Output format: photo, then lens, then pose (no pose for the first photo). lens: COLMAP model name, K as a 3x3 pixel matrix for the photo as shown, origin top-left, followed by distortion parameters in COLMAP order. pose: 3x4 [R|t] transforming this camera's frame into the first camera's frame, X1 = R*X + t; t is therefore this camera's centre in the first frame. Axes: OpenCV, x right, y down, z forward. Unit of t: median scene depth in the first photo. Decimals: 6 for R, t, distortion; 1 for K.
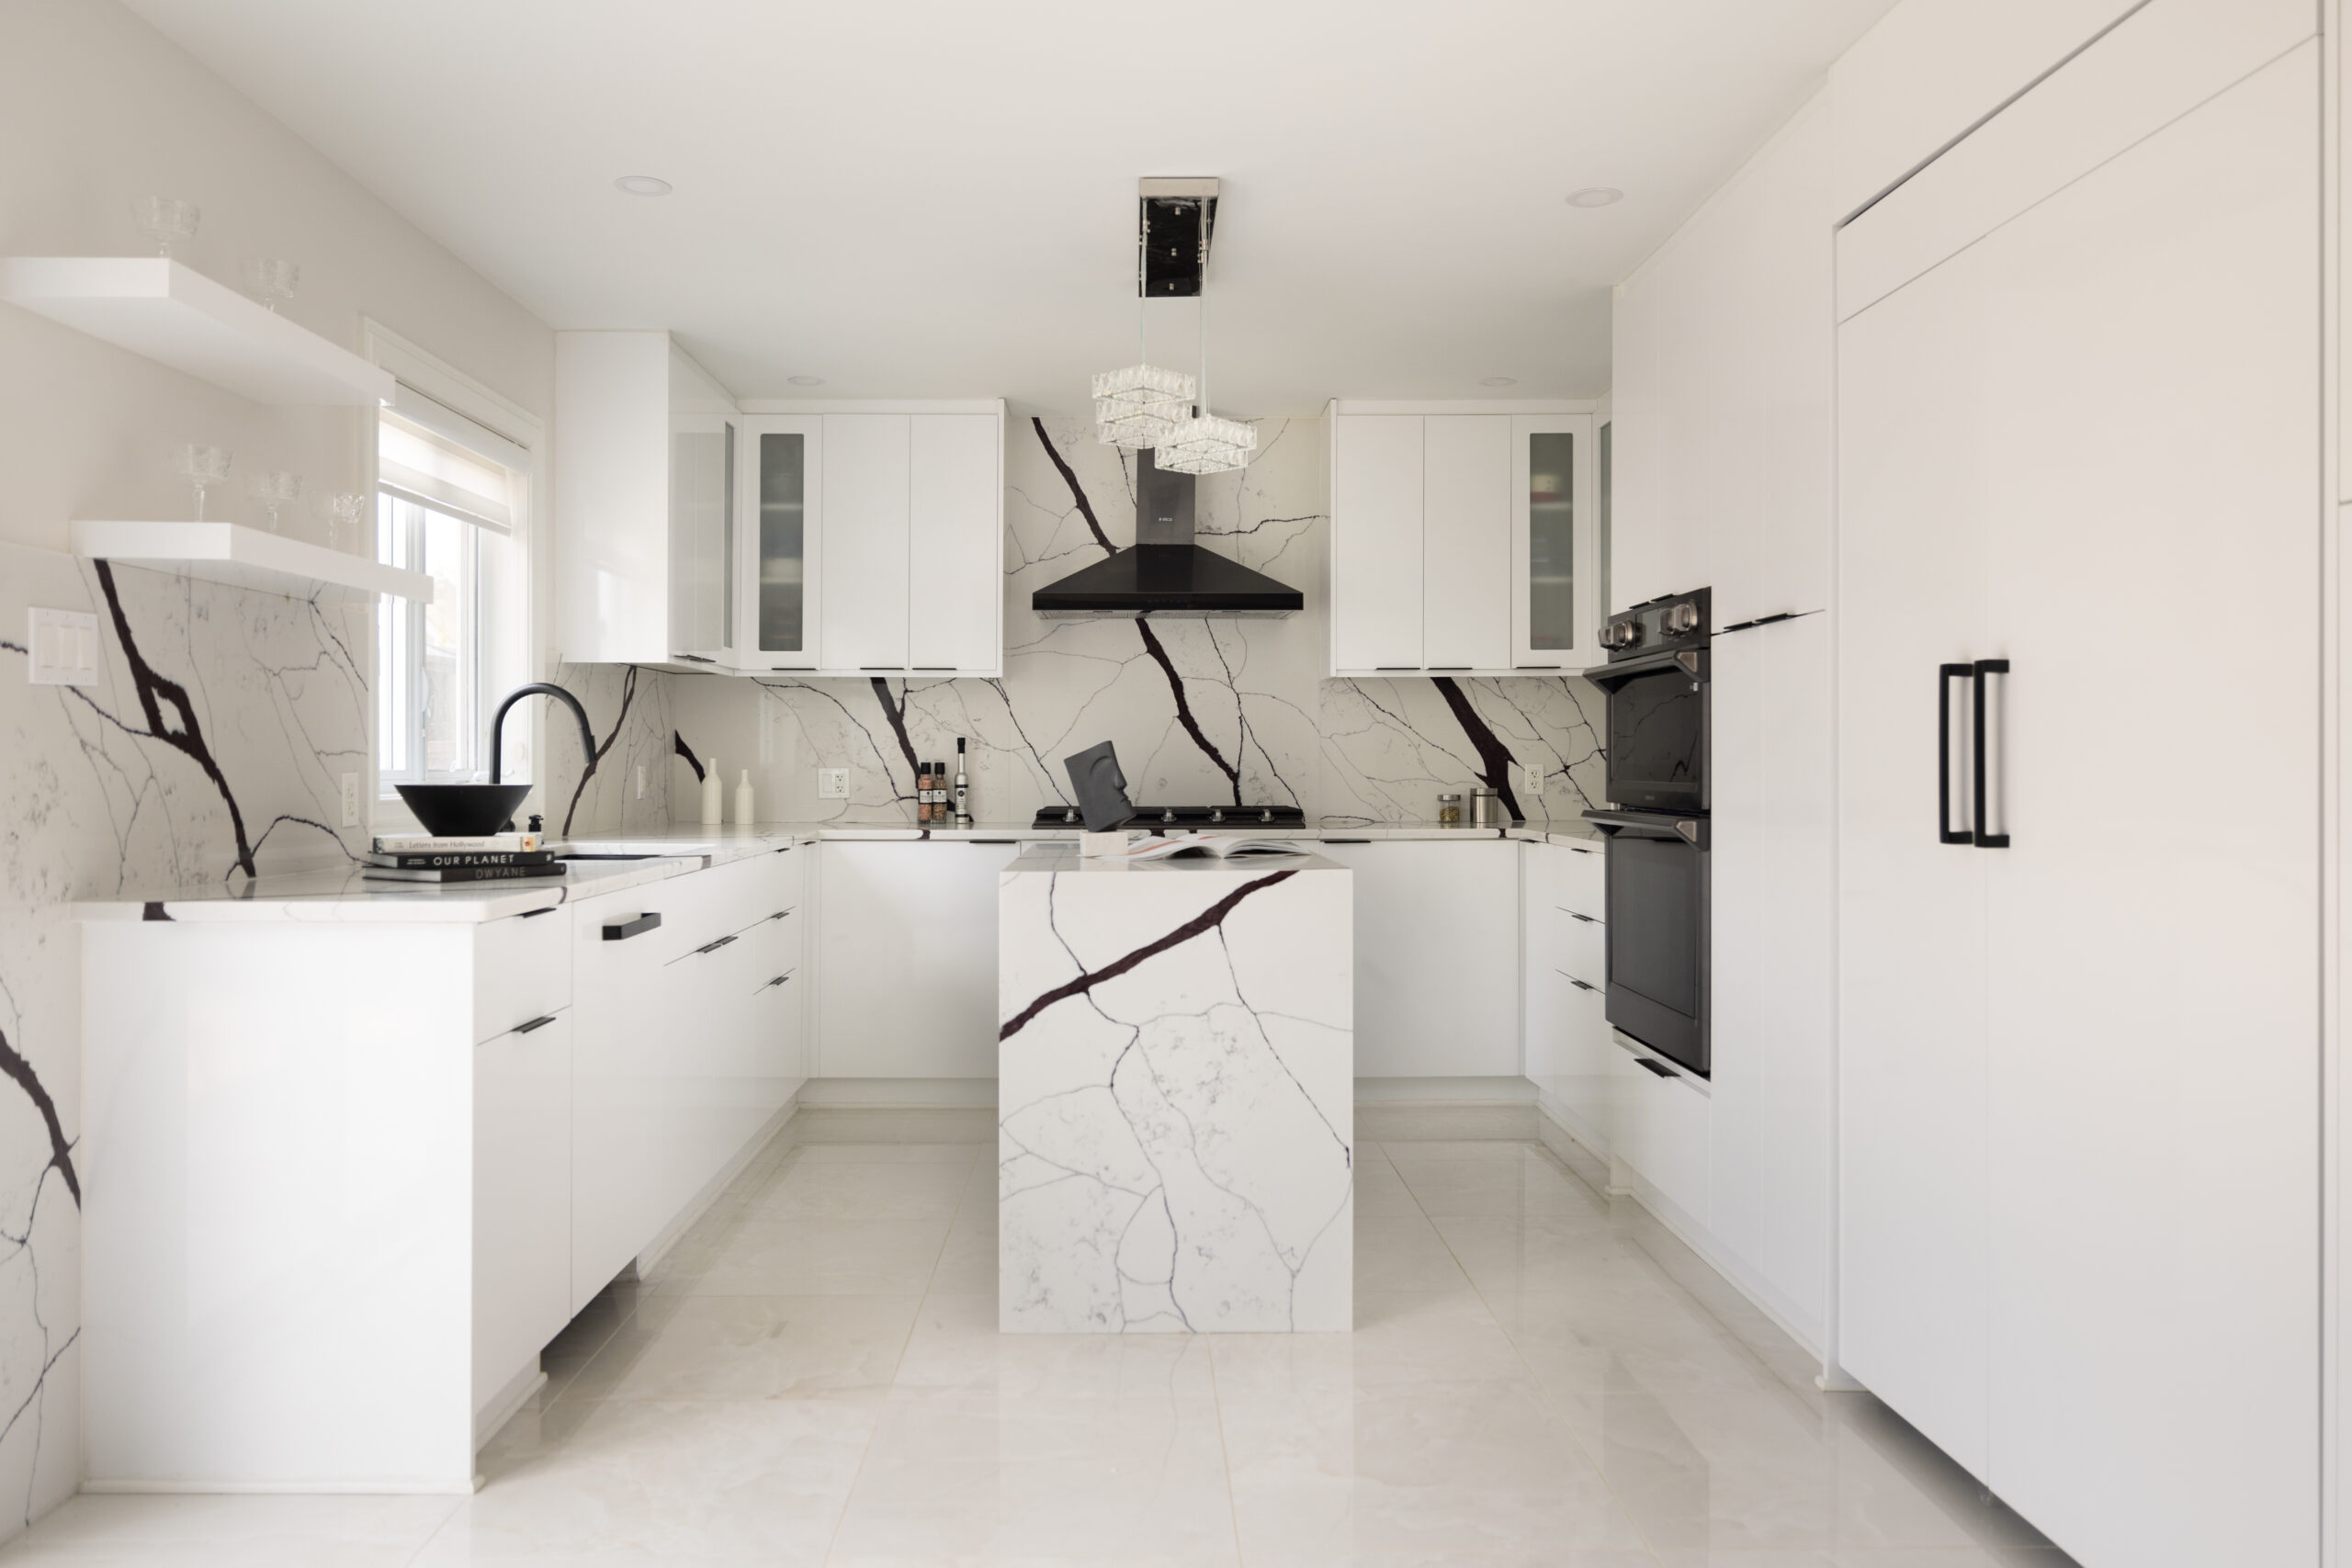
lens RADIAL K [[1721.5, 0, 1158.7], [0, 1721.5, 801.5], [0, 0, 1]] dist [0.002199, -0.013874]
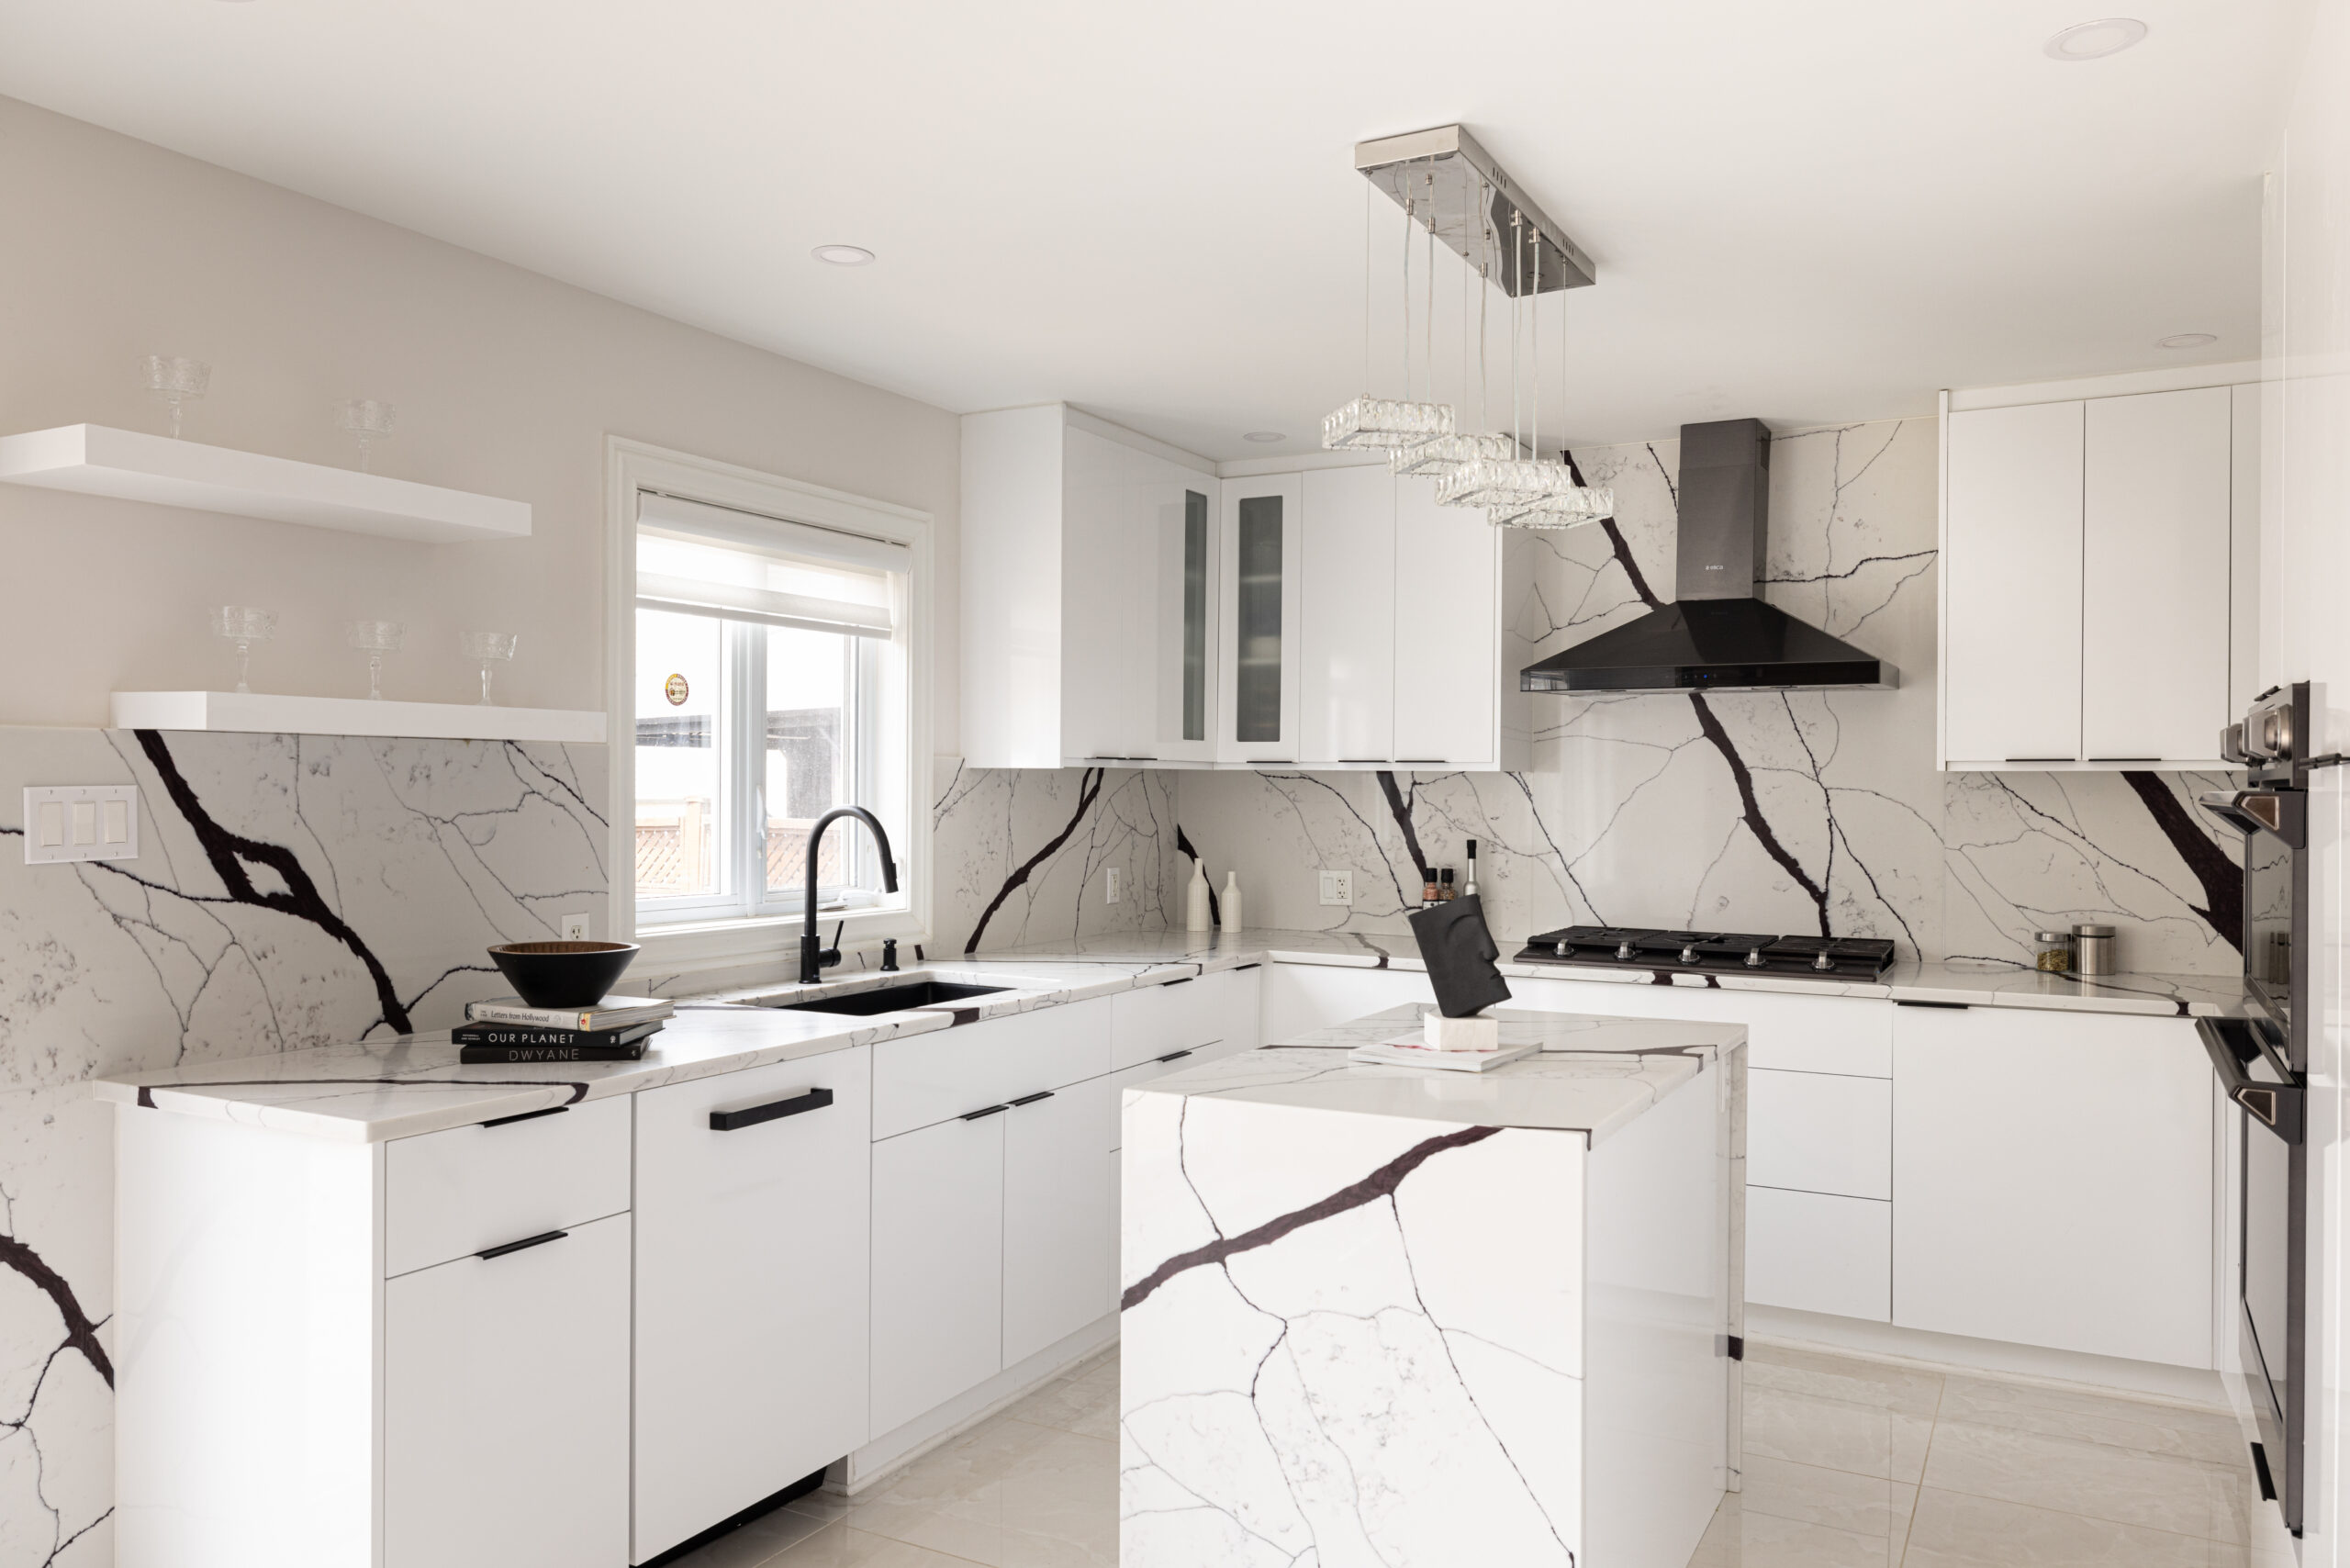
lens RADIAL K [[1711.6, 0, 1153.9], [0, 1711.6, 827.5], [0, 0, 1]] dist [-0.010228, 0.013568]
pose [[0.868198, 0.018623, -0.495869, 0.203049], [-0.018344, 0.999817, 0.005430, -0.055099], [0.495879, 0.004382, 0.868380, 0.242222]]
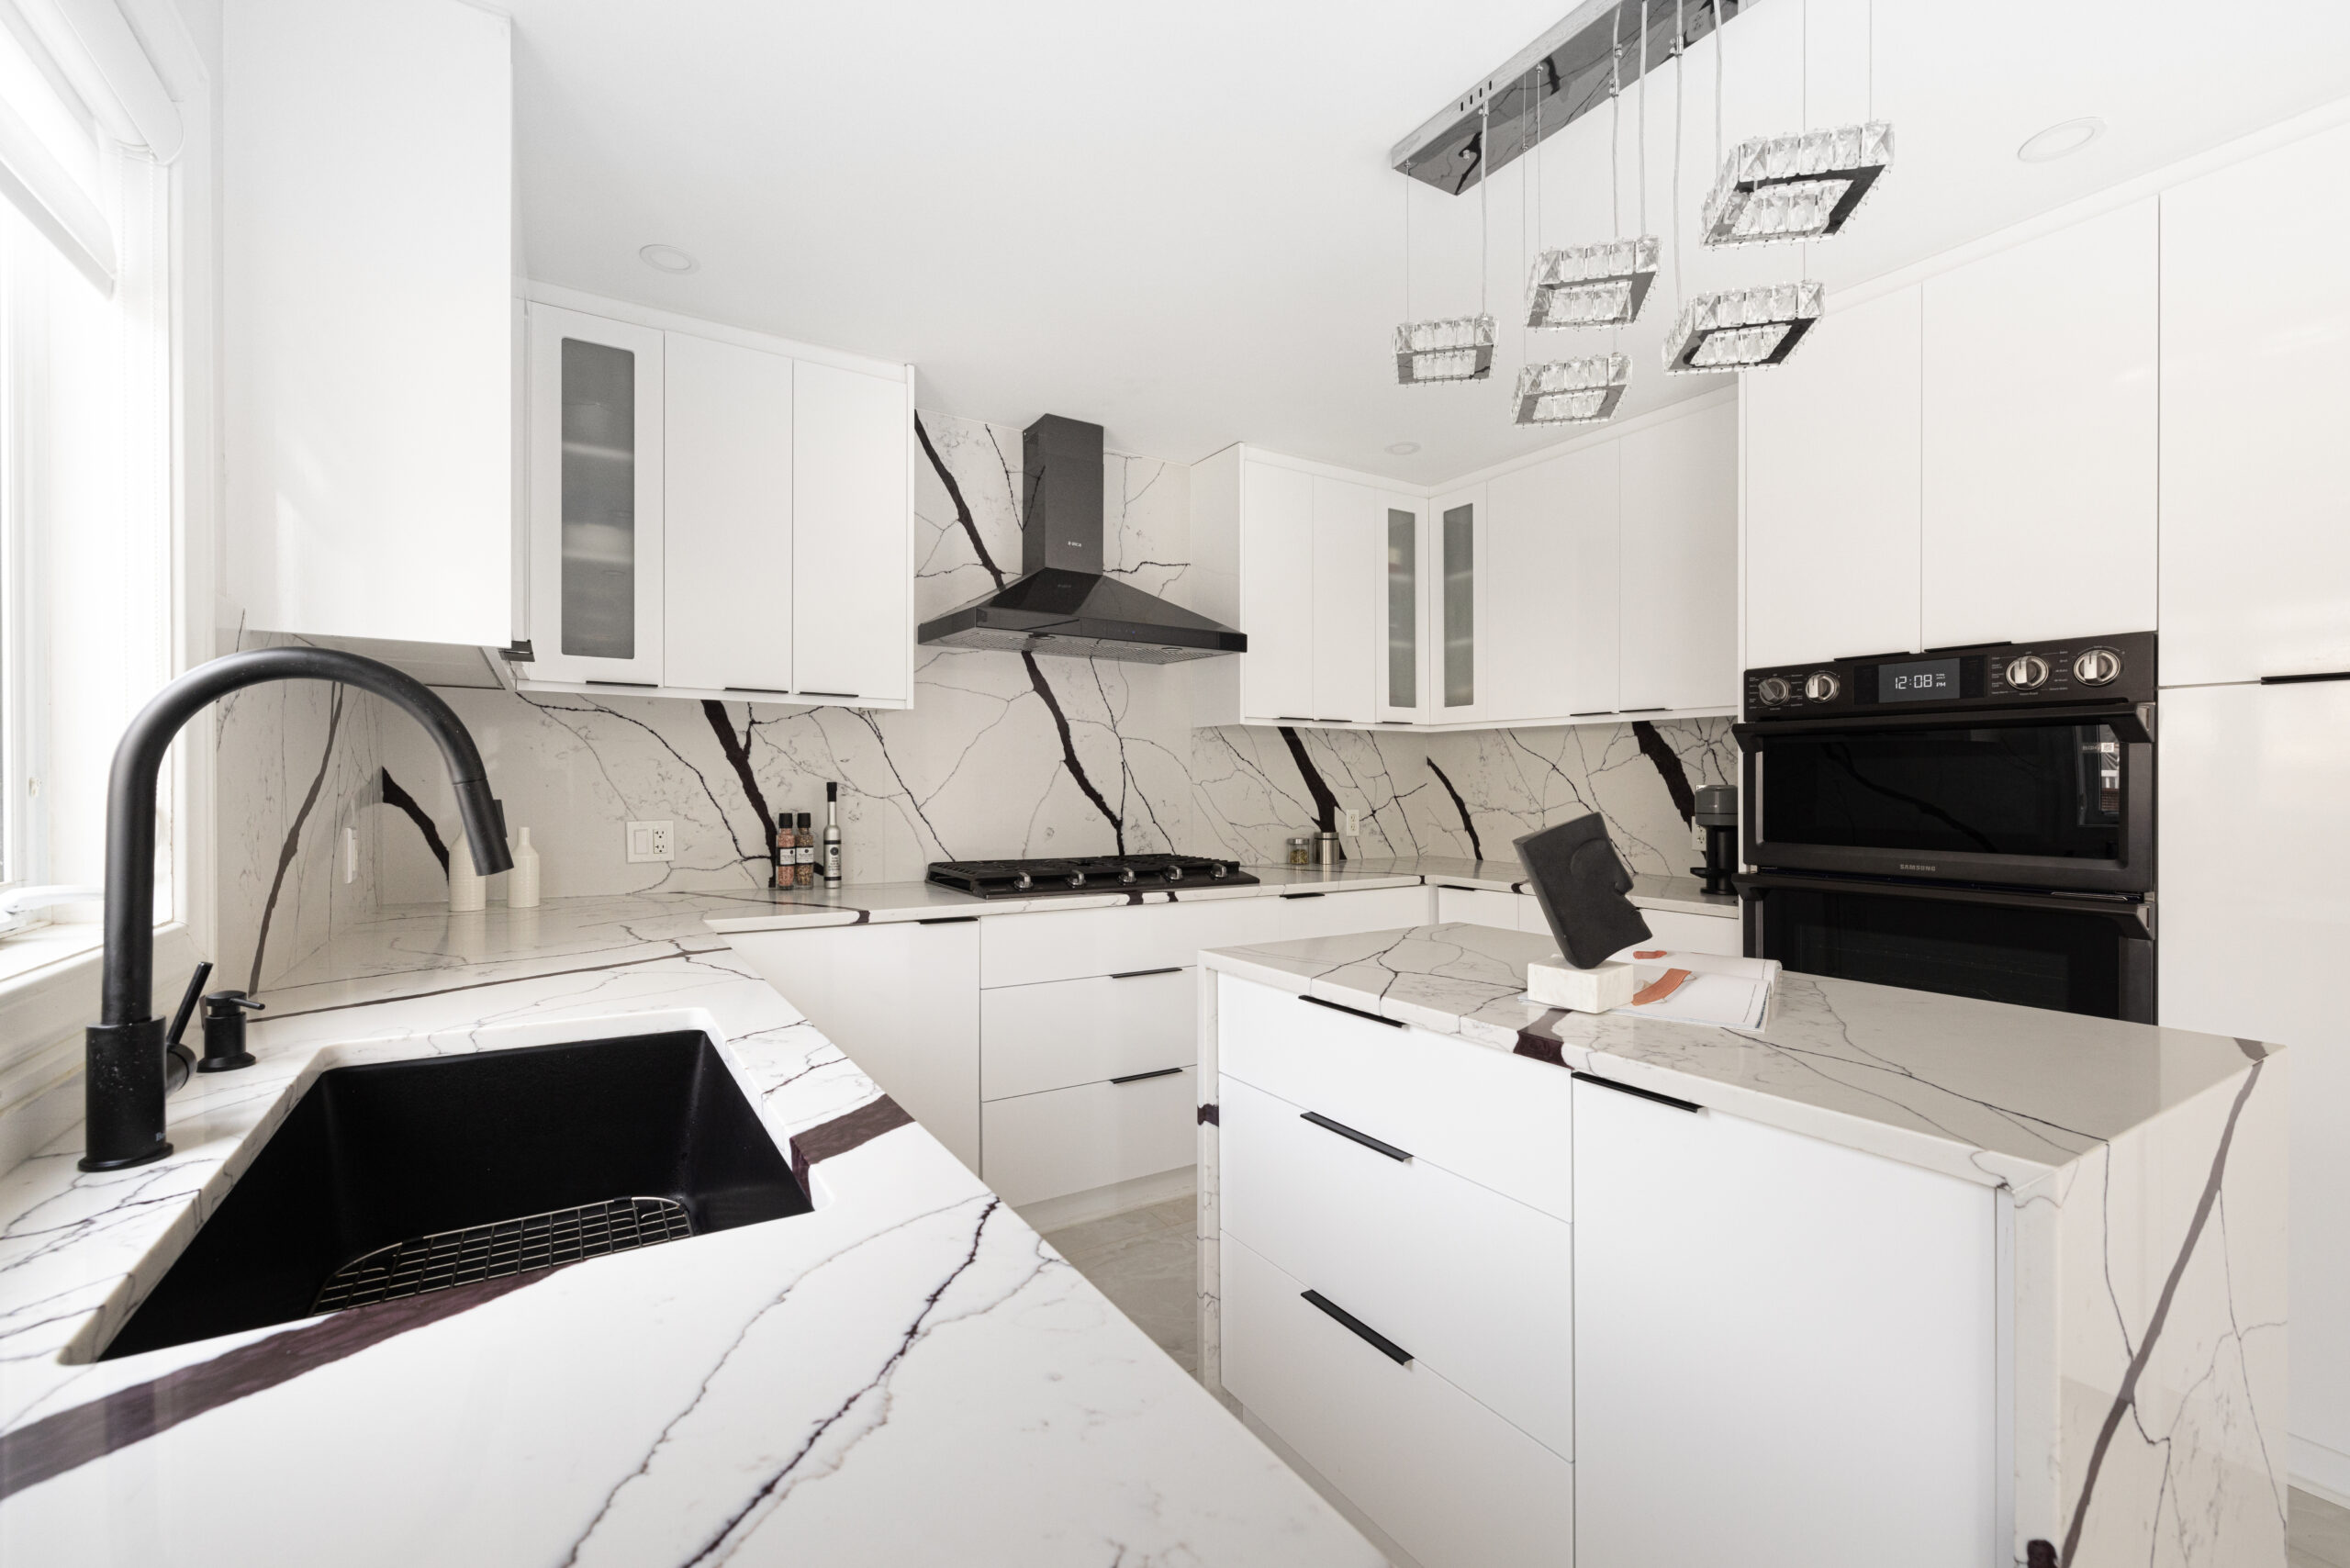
lens RADIAL K [[995.3, 0, 1180.0], [0, 995.3, 797.1], [0, 0, 1]] dist [0.001354, 0.000107]
pose [[0.854202, -0.000601, 0.519940, -0.268976], [0.005987, 0.999944, -0.008679, -0.030765], [-0.519906, 0.010526, 0.854159, 0.630631]]
